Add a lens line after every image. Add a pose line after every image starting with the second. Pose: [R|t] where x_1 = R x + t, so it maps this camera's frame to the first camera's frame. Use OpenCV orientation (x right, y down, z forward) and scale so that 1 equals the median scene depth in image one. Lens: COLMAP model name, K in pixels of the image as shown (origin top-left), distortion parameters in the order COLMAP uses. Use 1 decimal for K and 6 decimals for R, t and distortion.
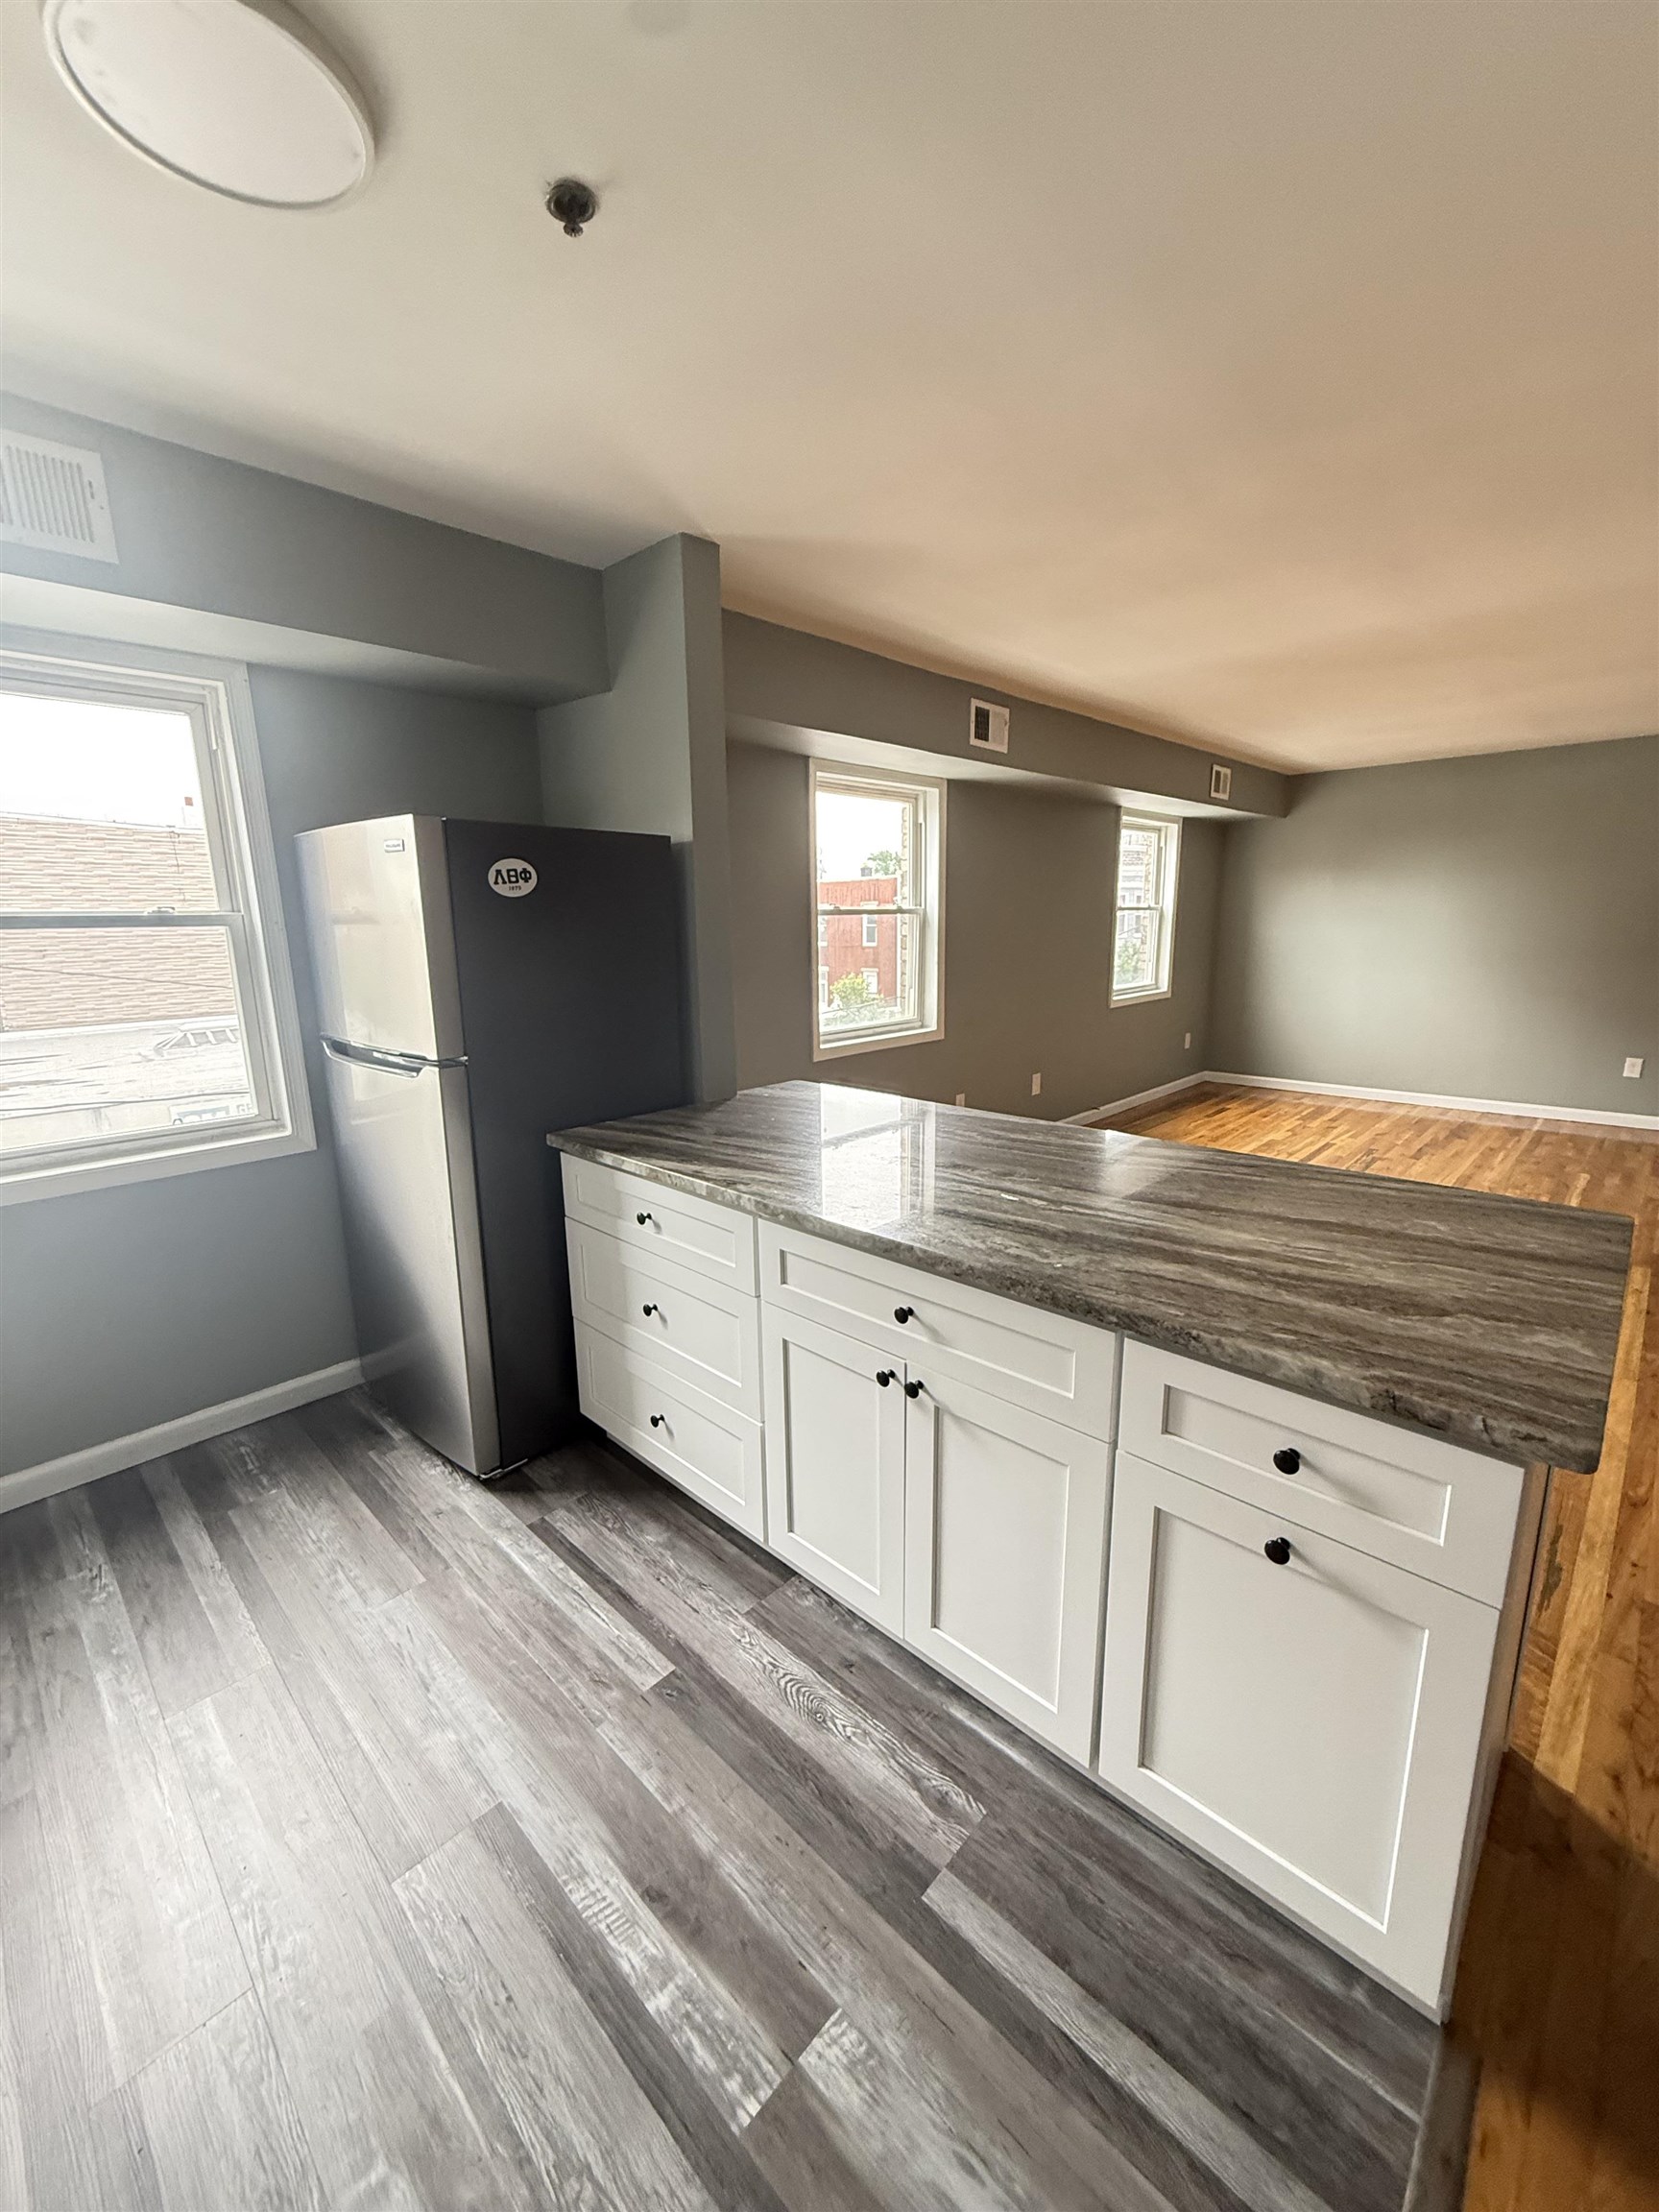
lens RADIAL K [[877.3, 0, 826.3], [0, 877.3, 1100.9], [0, 0, 1]] dist [-0.000810, -0.000260]
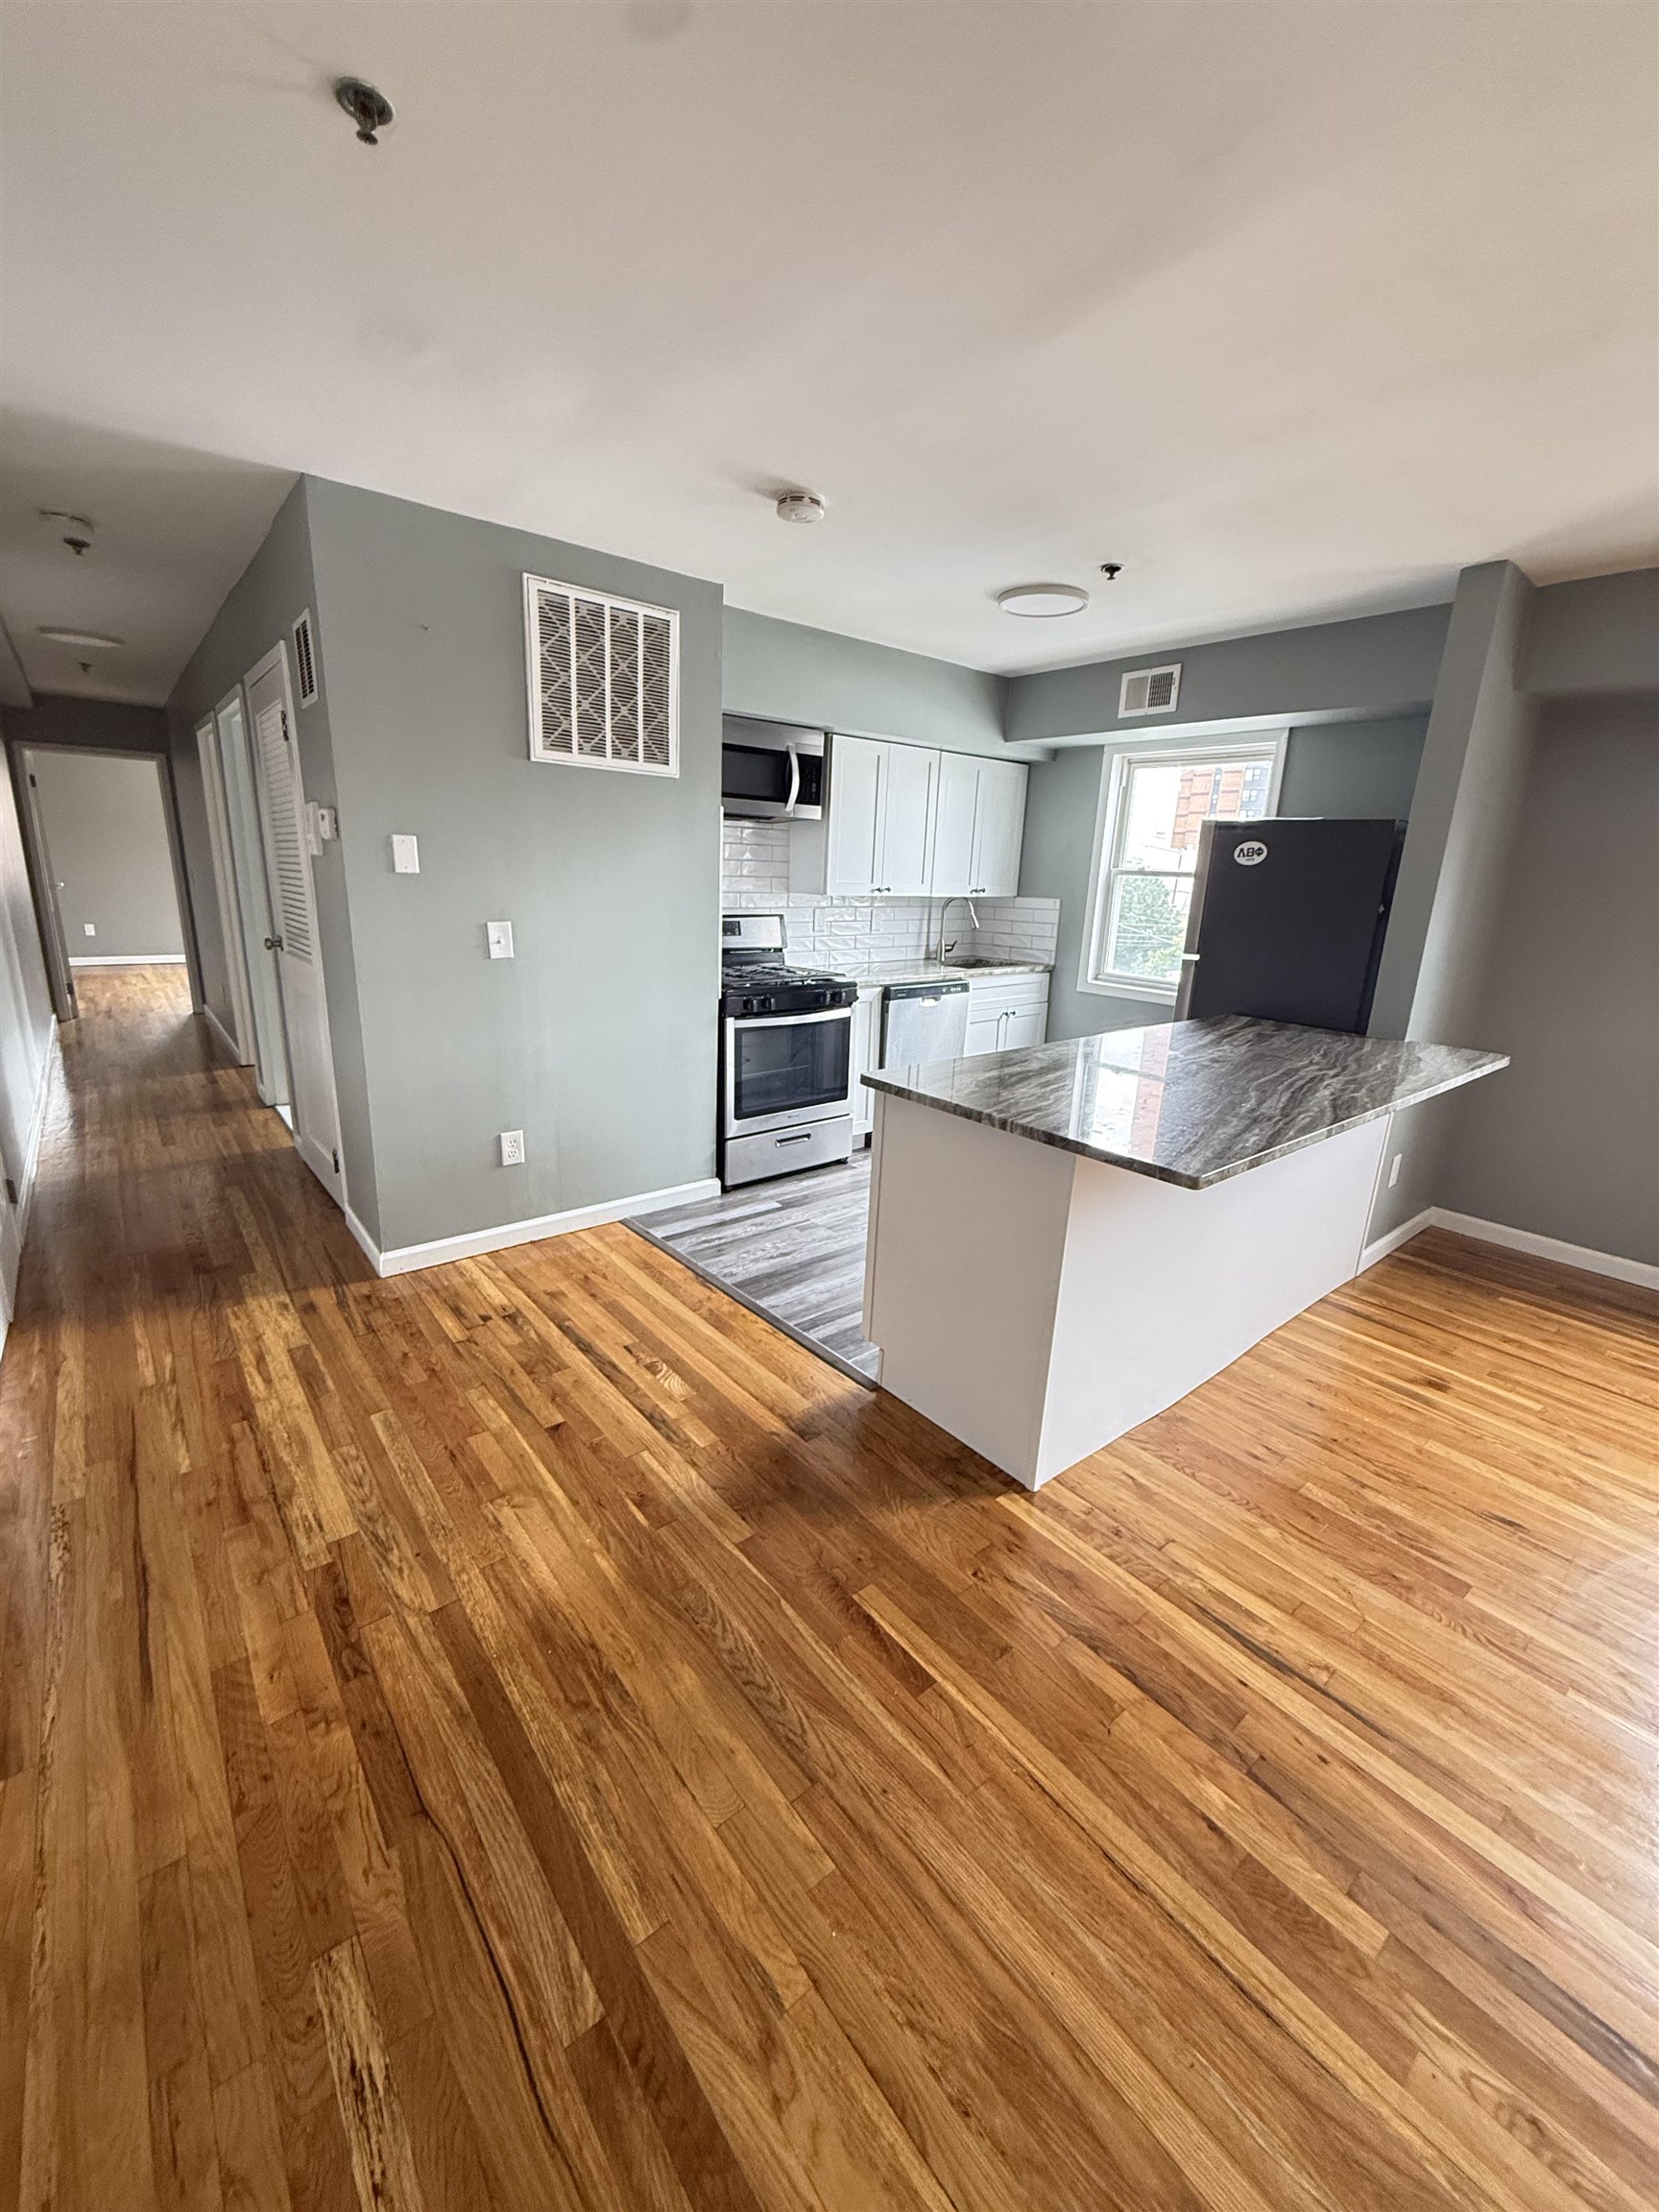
lens RADIAL K [[877.3, 0, 826.3], [0, 877.3, 1100.9], [0, 0, 1]] dist [-0.000810, -0.000260]
pose [[-0.117071, 0.270009, -0.955714, 1.934312], [-0.237543, 0.926785, 0.290934, -0.154208], [0.964297, 0.261083, -0.044361, 0.580322]]
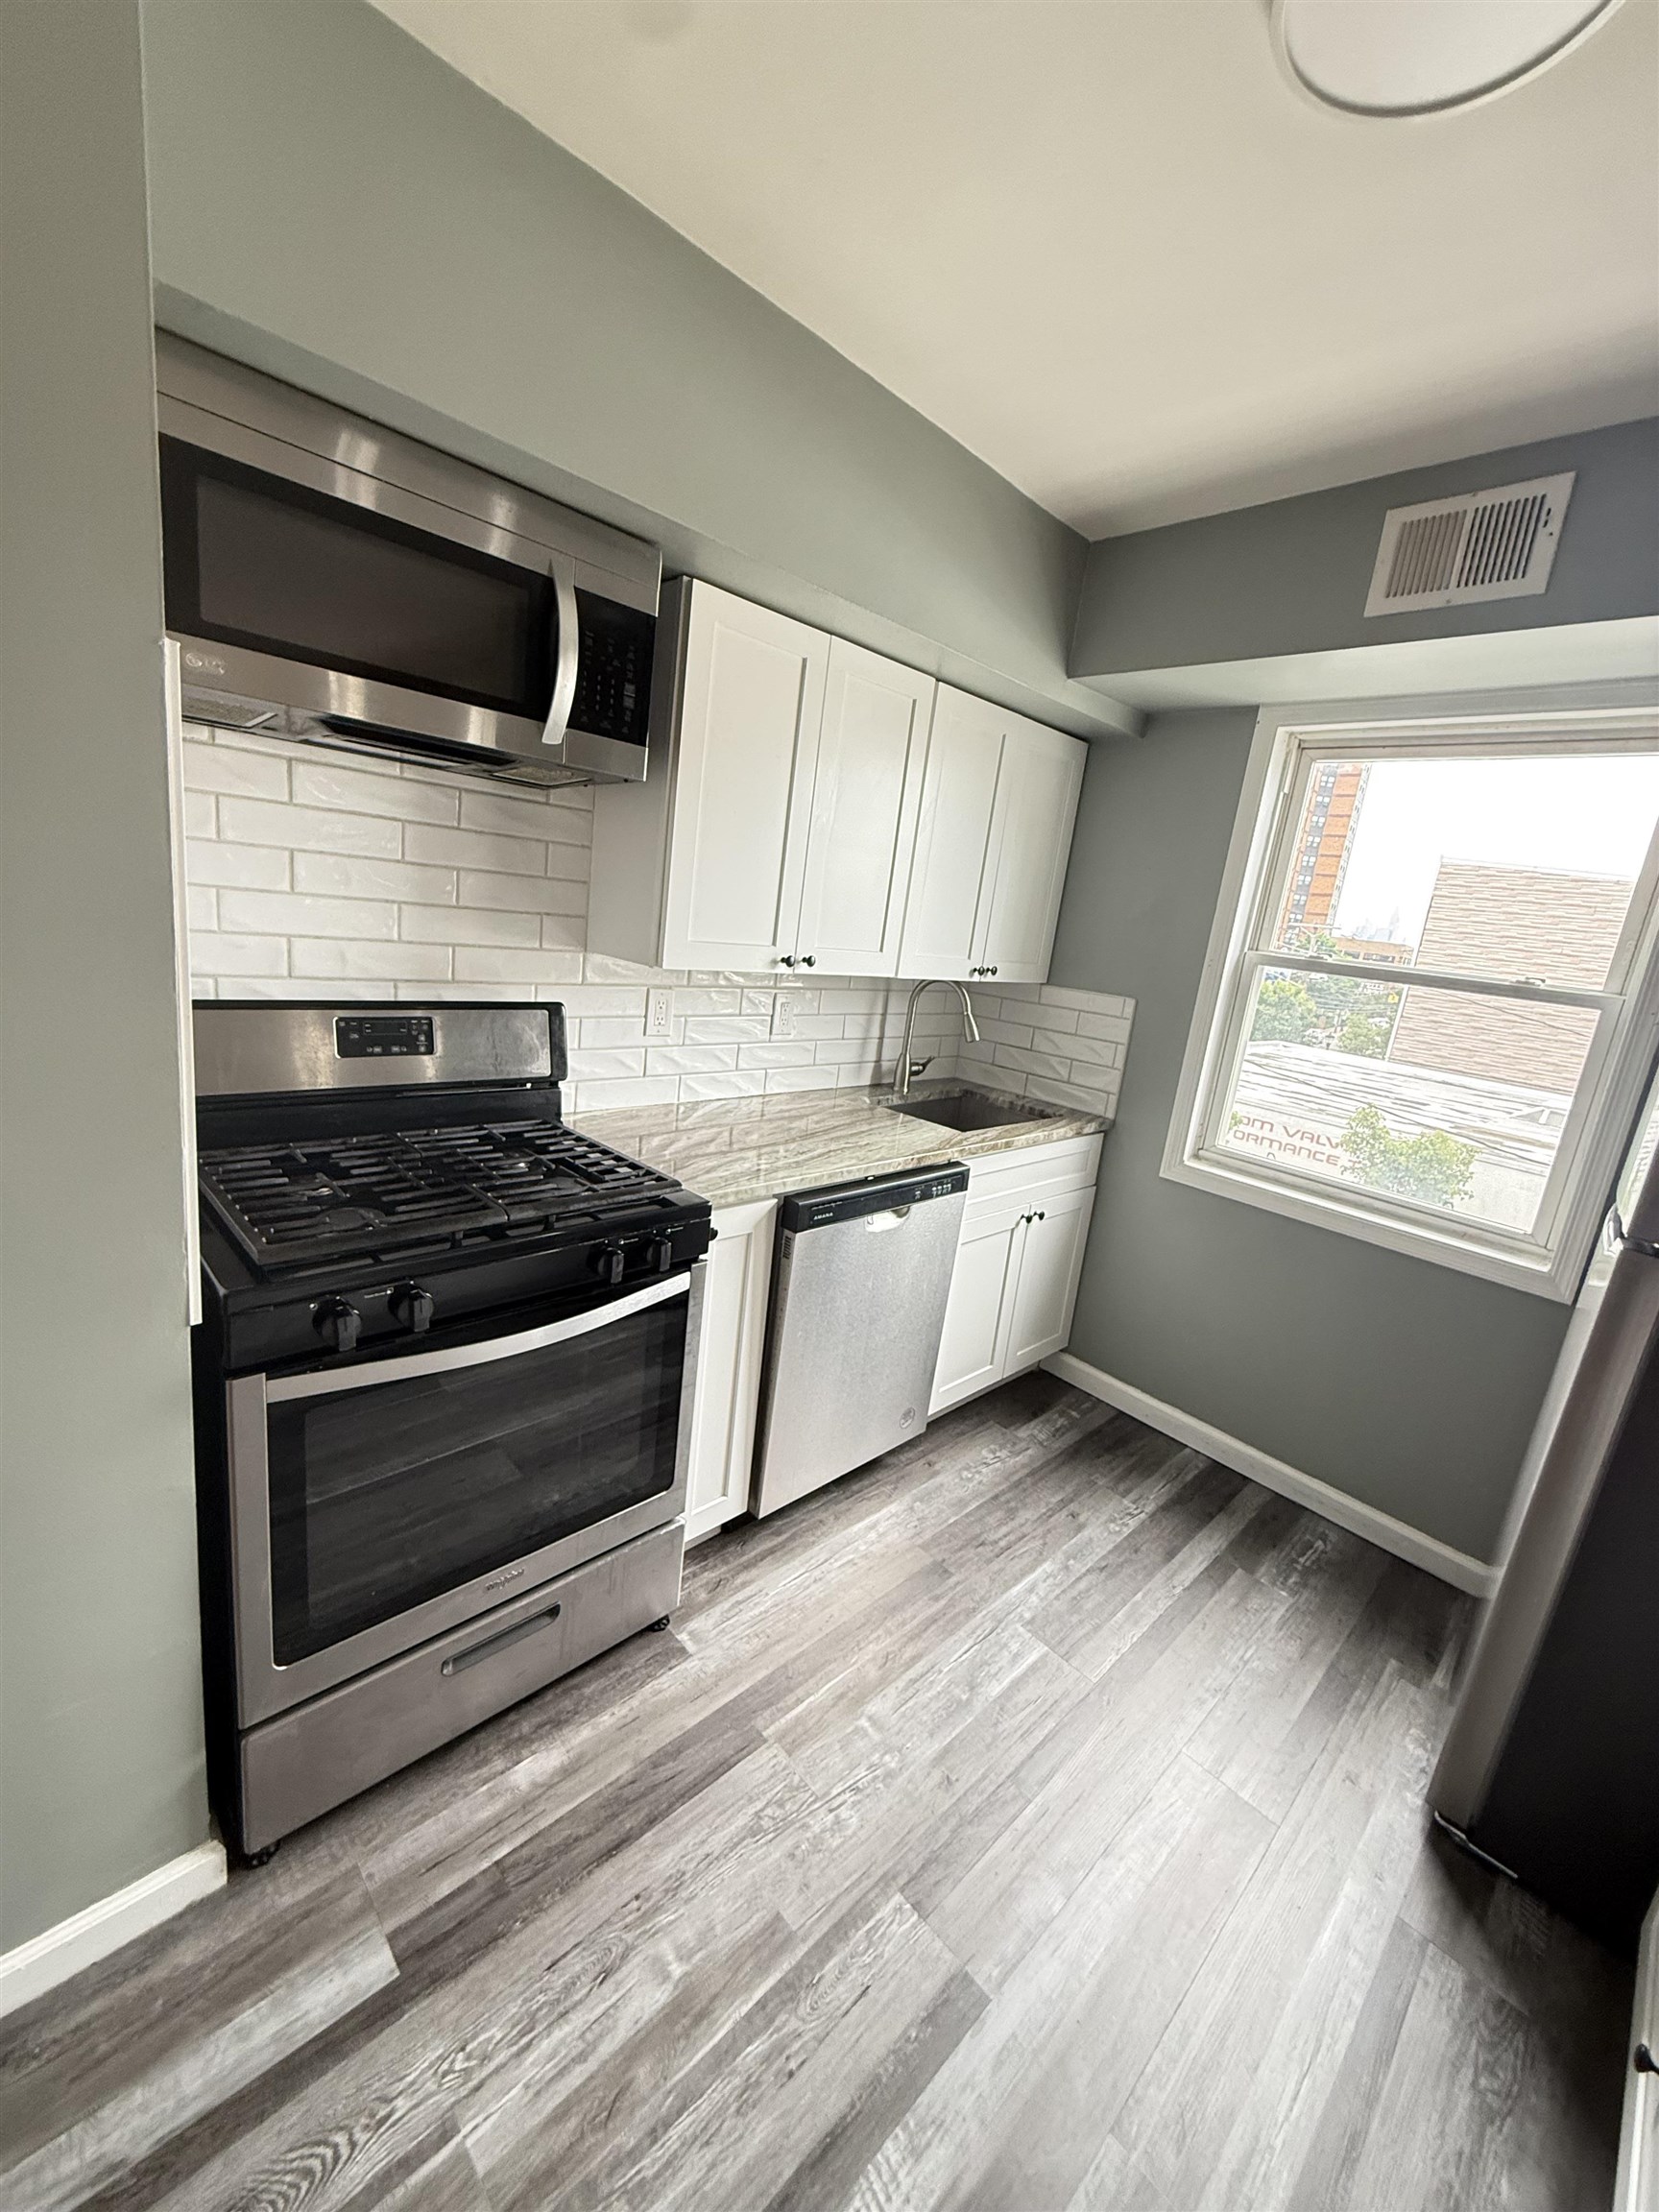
lens RADIAL K [[877.3, 0, 826.3], [0, 877.3, 1100.9], [0, 0, 1]] dist [-0.000810, -0.000260]
pose [[-0.043472, 0.229641, -0.972304, 0.238347], [-0.319082, 0.919061, 0.231332, -0.127372], [0.946730, 0.320301, 0.033321, 0.512952]]
